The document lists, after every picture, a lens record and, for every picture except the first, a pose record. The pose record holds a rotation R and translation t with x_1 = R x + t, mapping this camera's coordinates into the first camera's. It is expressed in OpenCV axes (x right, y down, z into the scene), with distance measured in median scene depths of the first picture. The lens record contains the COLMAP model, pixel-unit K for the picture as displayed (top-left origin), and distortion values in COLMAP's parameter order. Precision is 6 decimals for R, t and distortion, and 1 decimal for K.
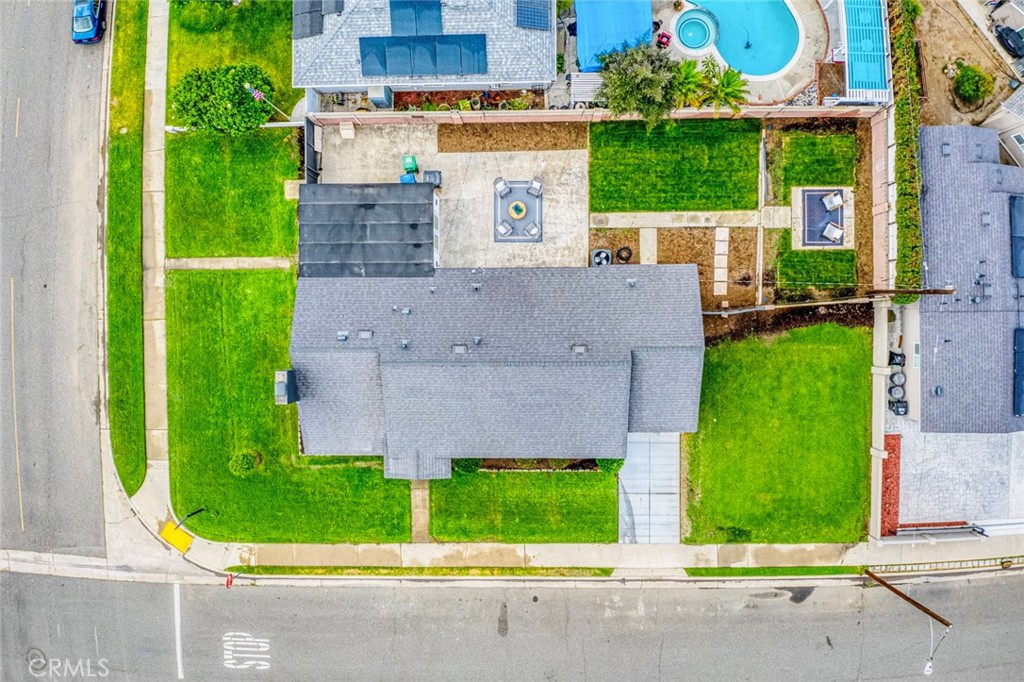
lens RADIAL K [[816.5, 0, 512.5], [0, 816.5, 336.3], [0, 0, 1]] dist [-0.052149, 0.000050]
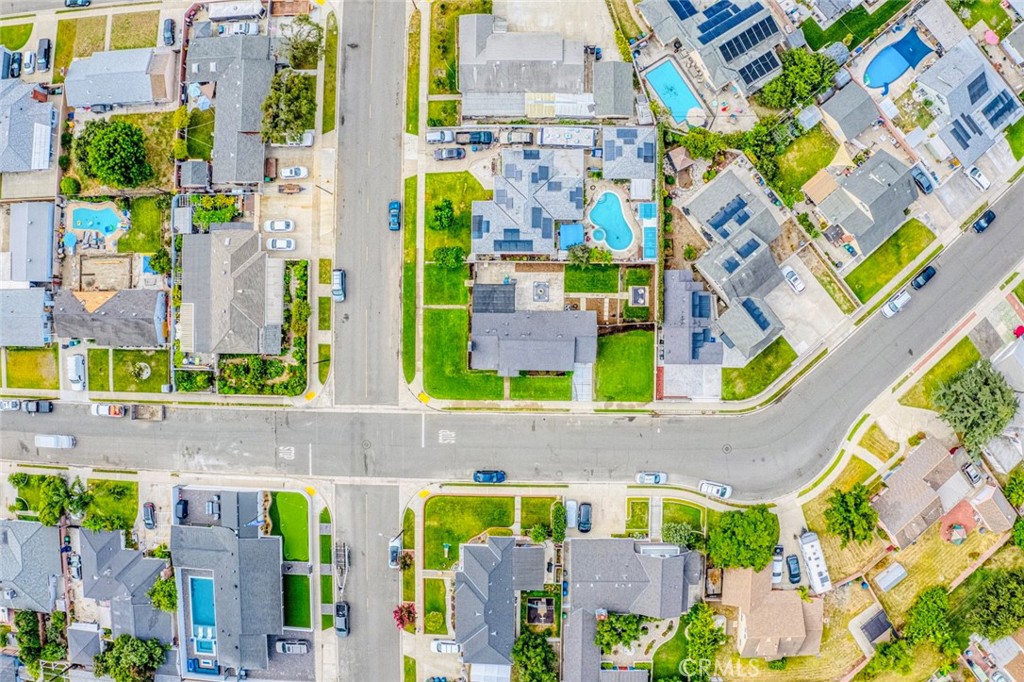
lens RADIAL K [[815.5, 0, 512.0], [0, 815.5, 341.0], [0, 0, 1]] dist [-0.183786, 0.006561]
pose [[0.999858, 0.016849, 0.000759, -0.101961], [-0.016852, 0.999852, 0.003346, 0.023773], [-0.000703, -0.003358, 0.999994, -2.084621]]
